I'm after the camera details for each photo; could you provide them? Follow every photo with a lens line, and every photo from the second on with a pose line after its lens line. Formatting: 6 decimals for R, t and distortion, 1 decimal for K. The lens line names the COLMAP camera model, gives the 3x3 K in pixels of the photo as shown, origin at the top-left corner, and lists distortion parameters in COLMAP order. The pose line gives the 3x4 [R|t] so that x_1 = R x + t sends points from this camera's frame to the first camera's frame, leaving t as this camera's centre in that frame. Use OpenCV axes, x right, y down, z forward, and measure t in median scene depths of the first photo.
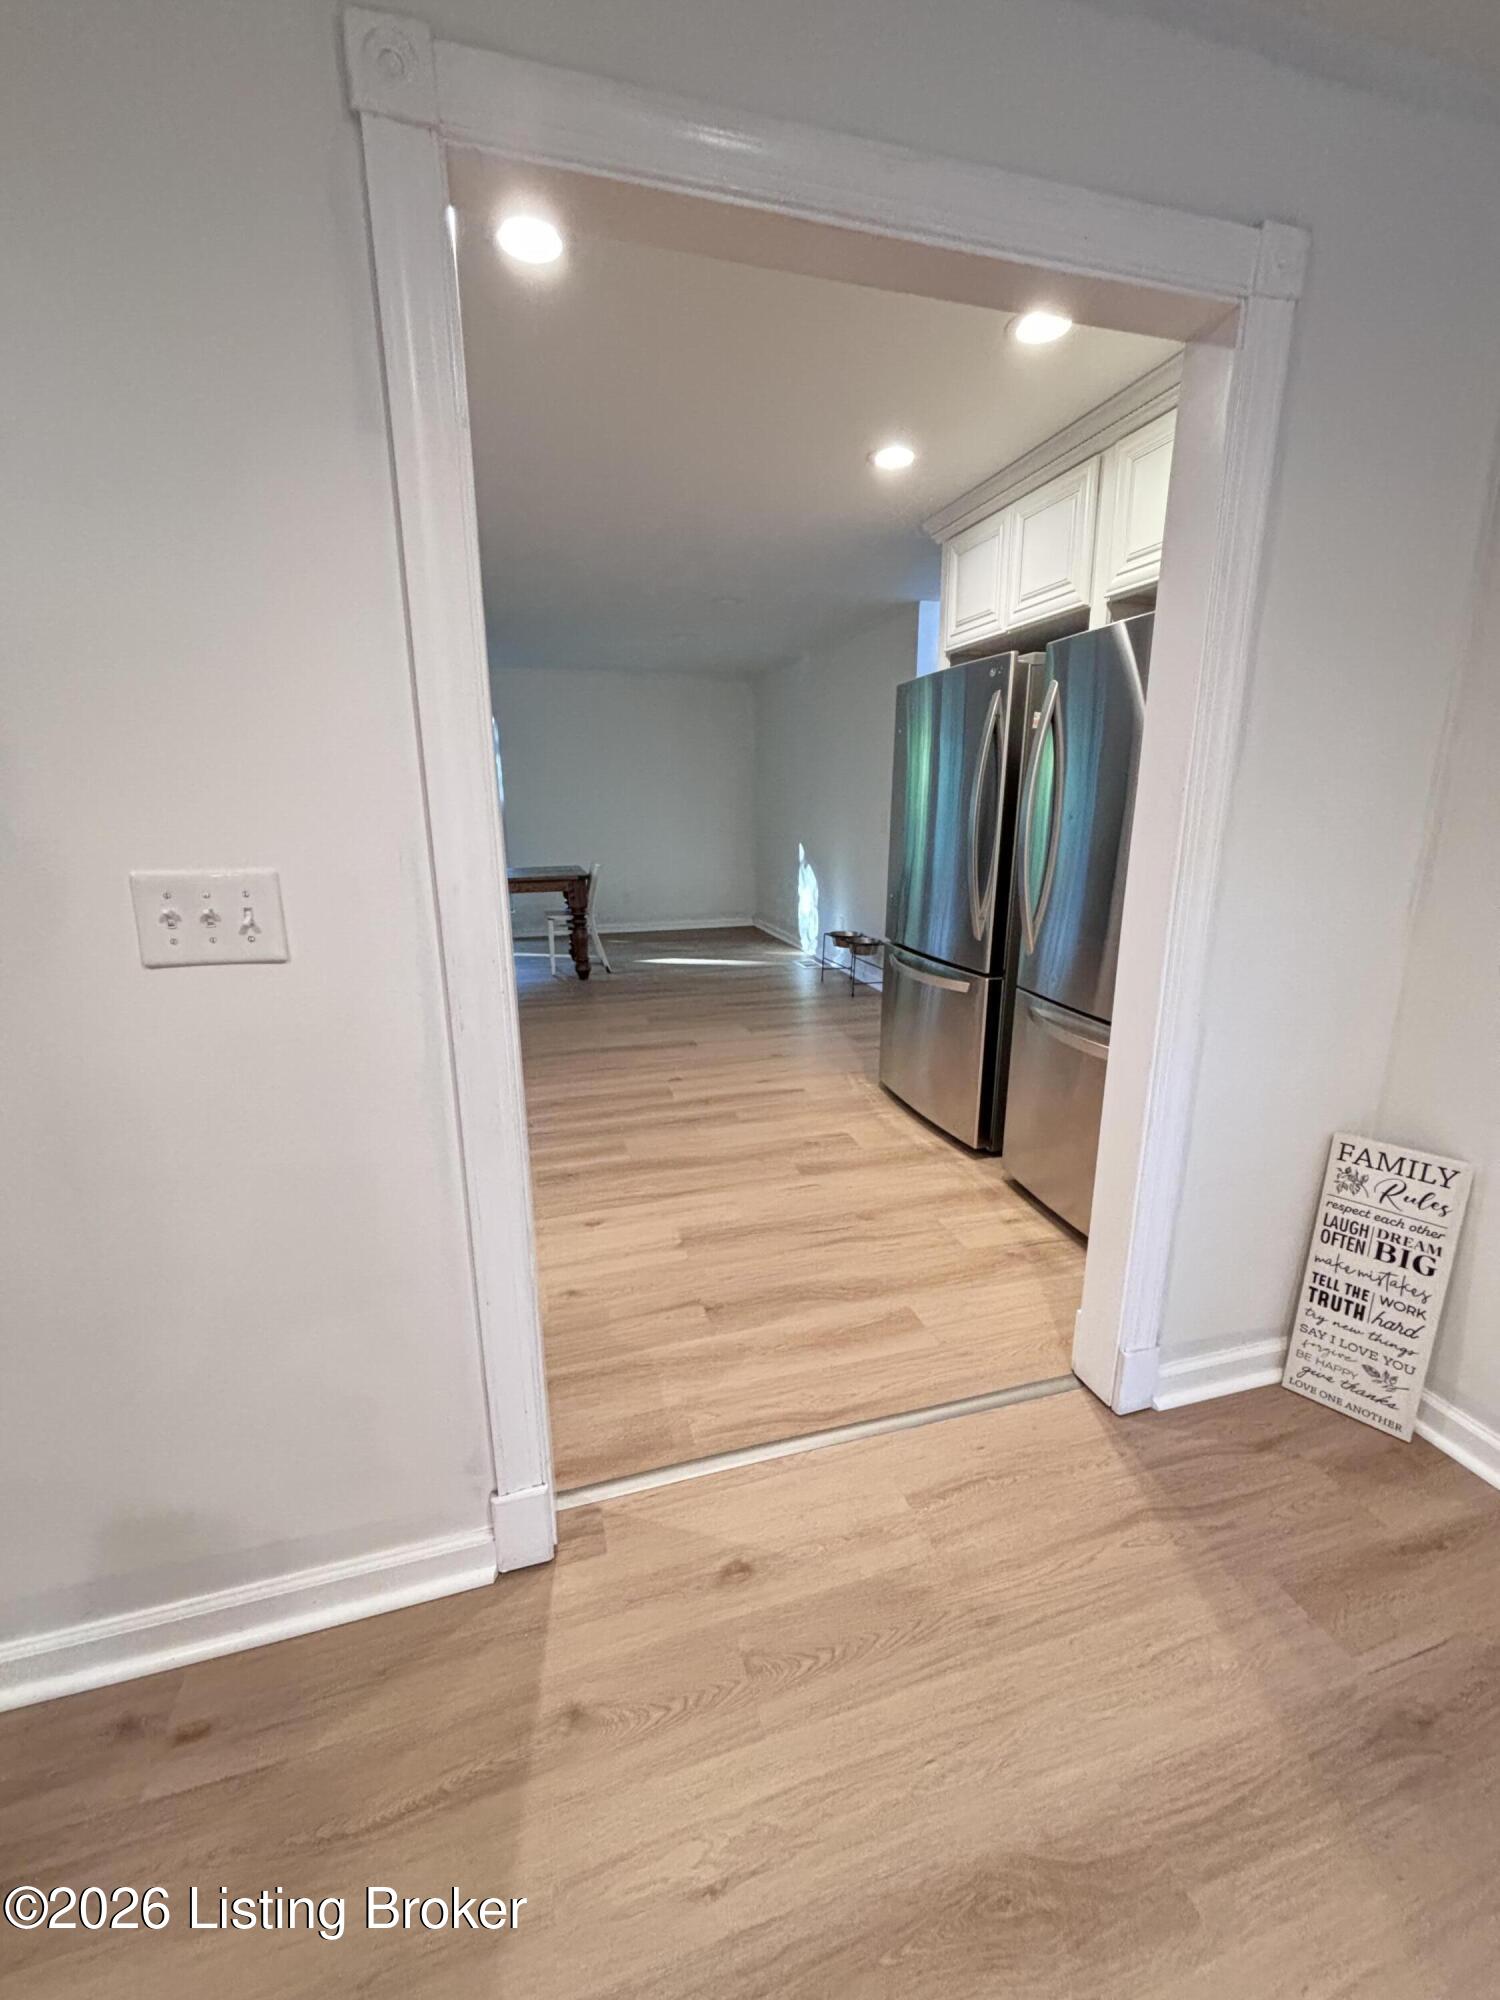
lens RADIAL K [[810.4, 0, 741.8], [0, 810.4, 988.8], [0, 0, 1]] dist [0.000423, 0.000009]
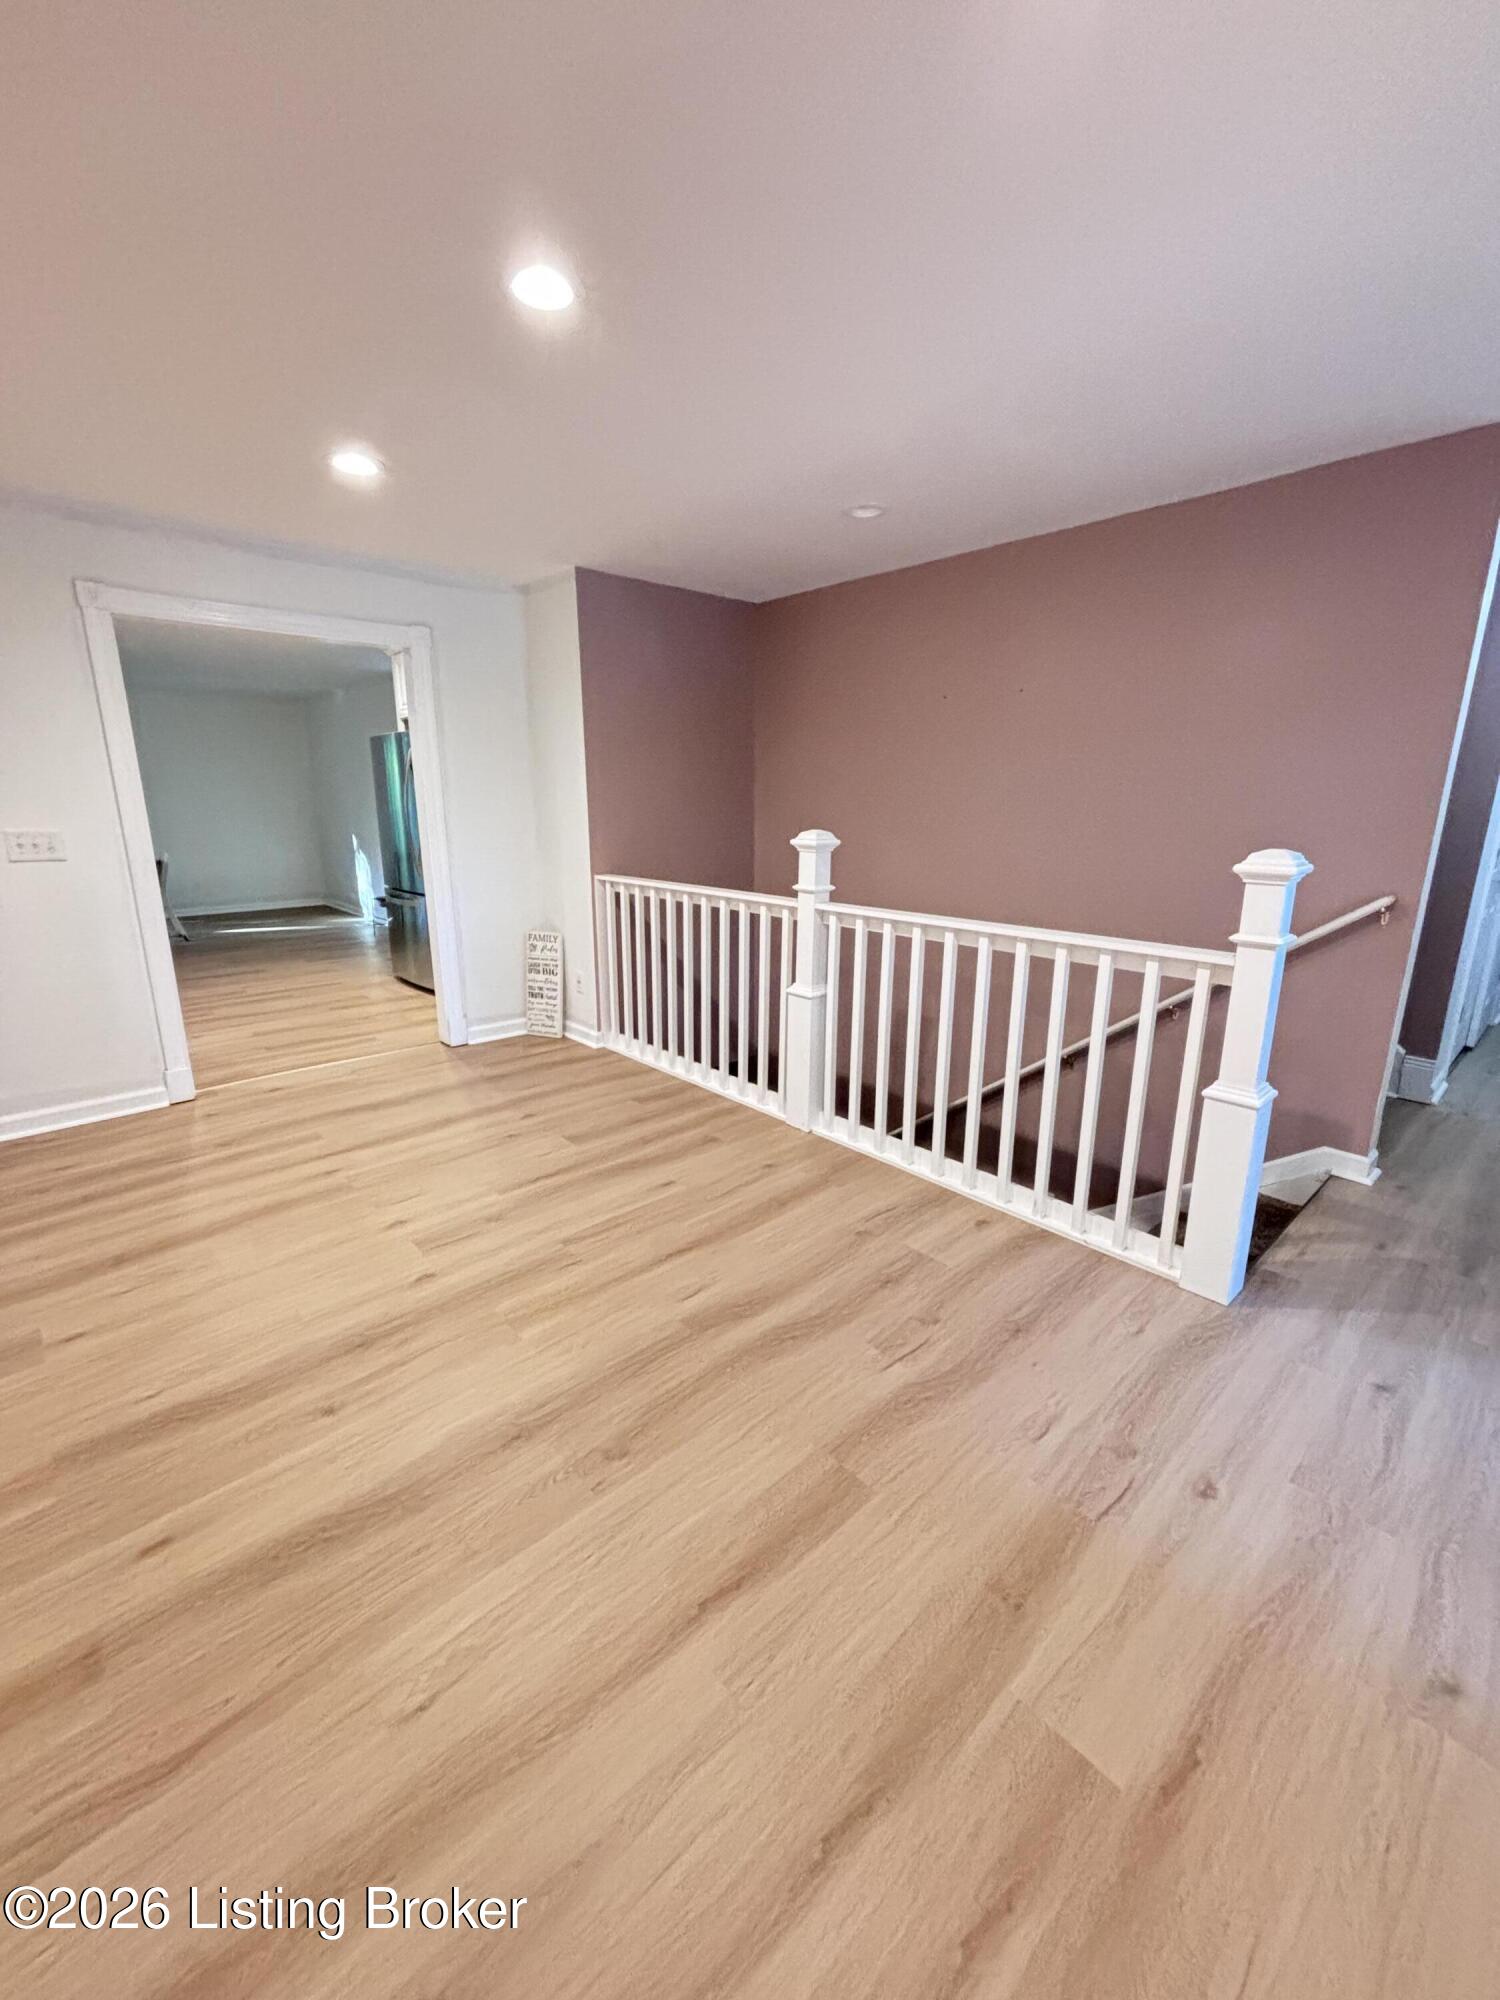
lens RADIAL K [[810.4, 0, 750.3], [0, 810.4, 992.0], [0, 0, 1]] dist [0.000423, 0.000009]
pose [[0.895696, -0.098328, 0.433660, 0.219522], [0.096184, 0.994999, 0.026944, 0.382983], [-0.434140, 0.017578, 0.900674, -1.735814]]
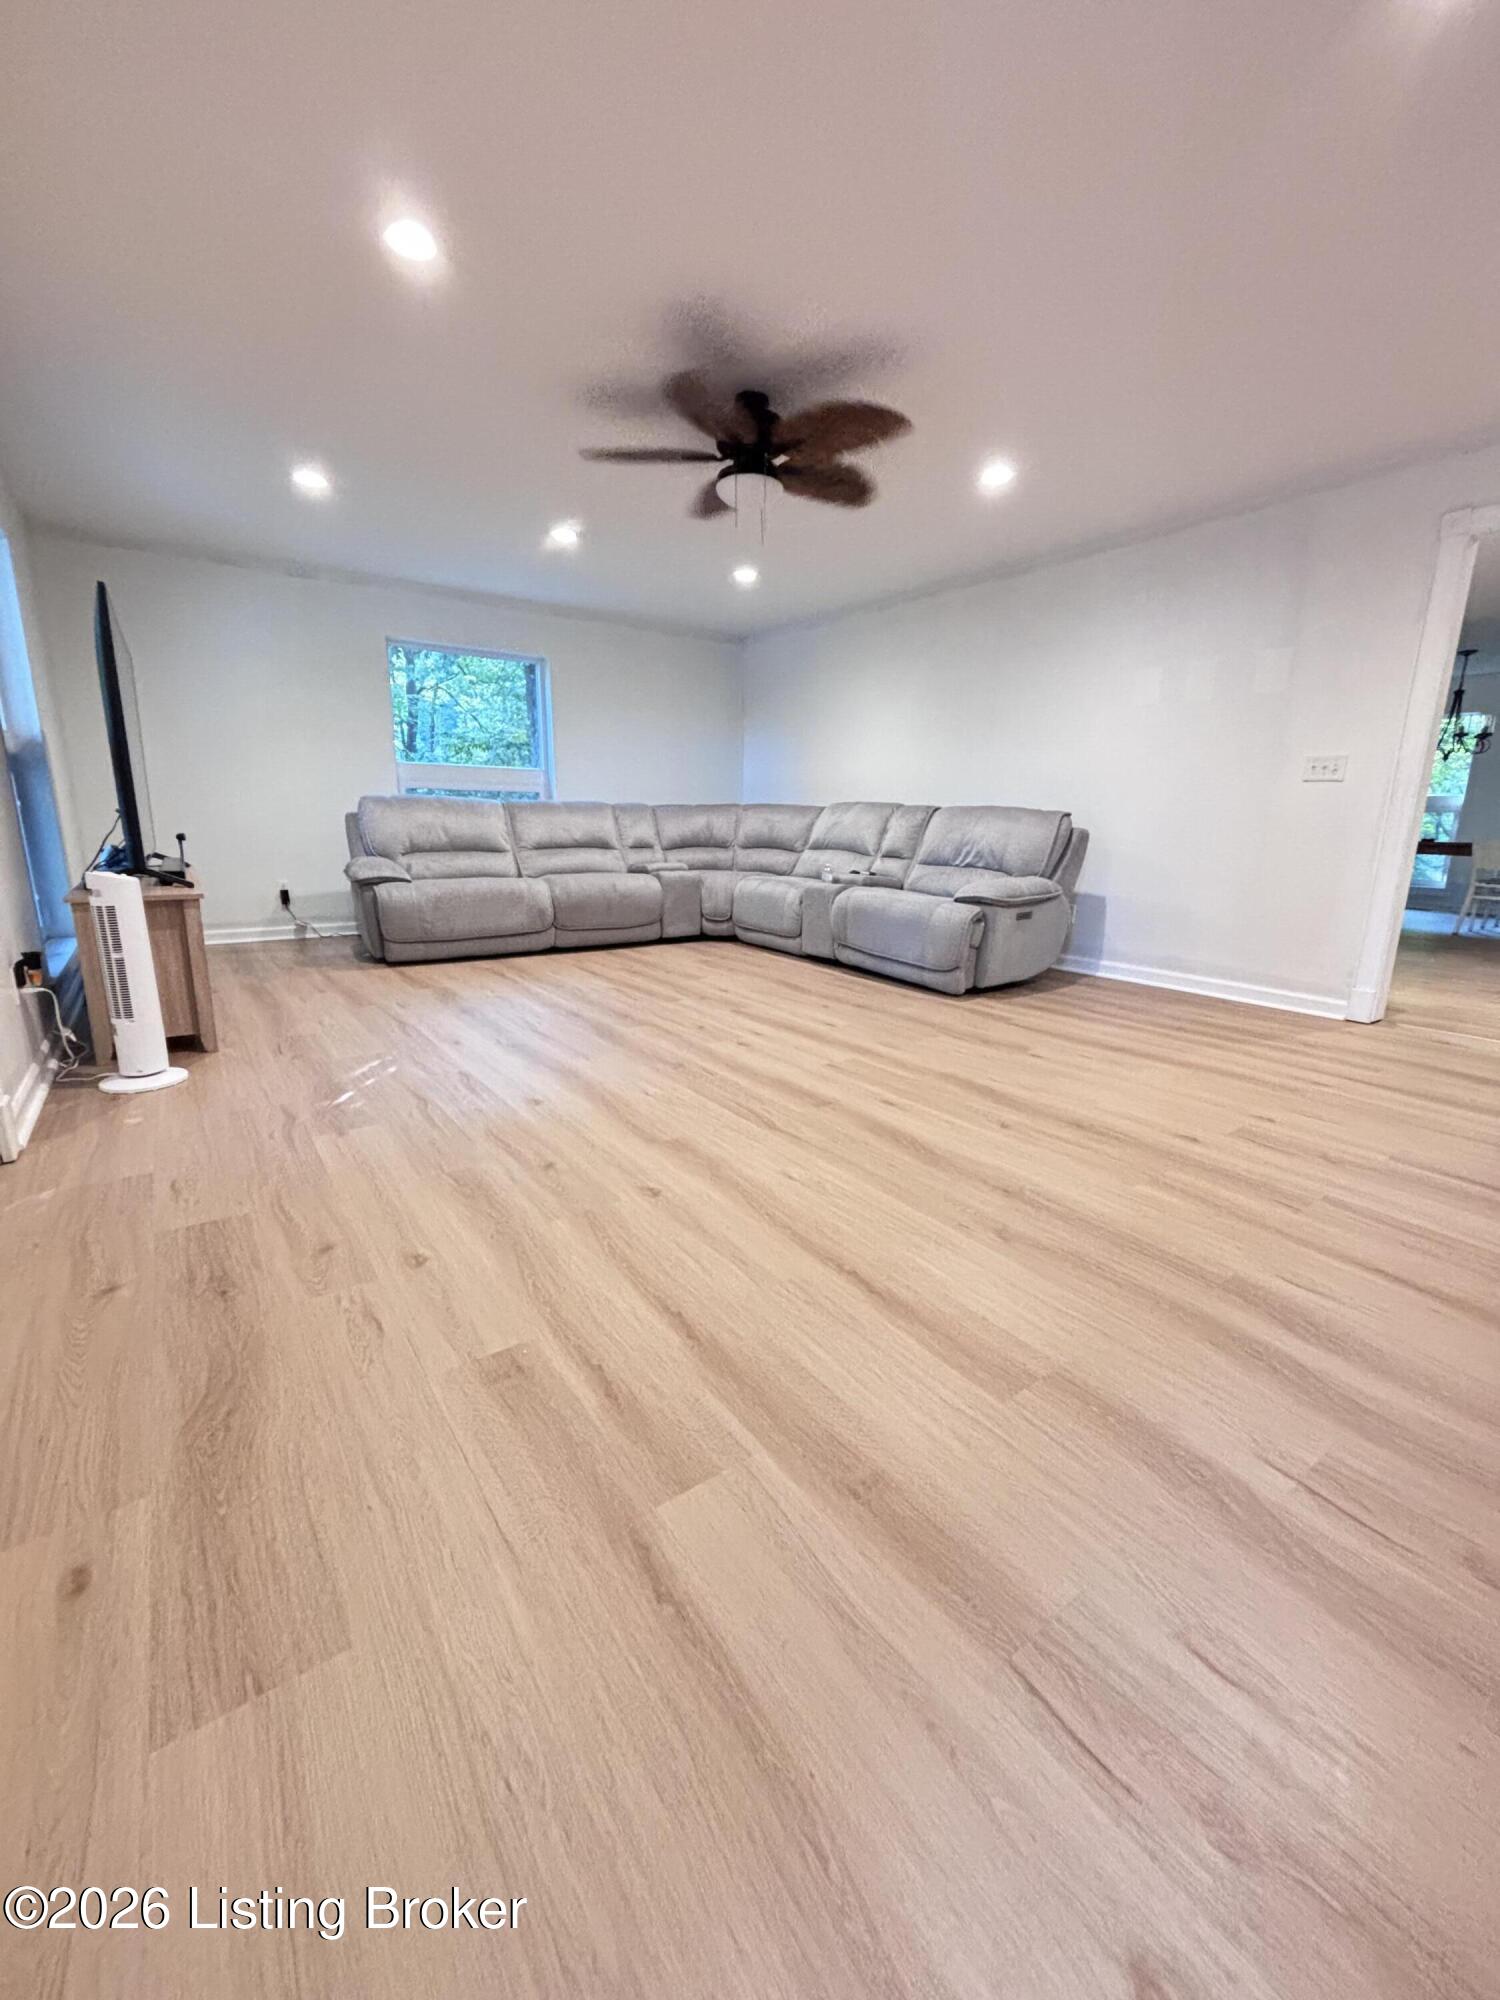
lens RADIAL K [[810.4, 0, 755.9], [0, 810.4, 1002.6], [0, 0, 1]] dist [0.000423, 0.000009]
pose [[0.335651, 0.225645, -0.914561, 1.227645], [-0.237136, 0.959859, 0.149790, 0.591590], [0.911649, 0.166598, 0.375686, -1.488362]]
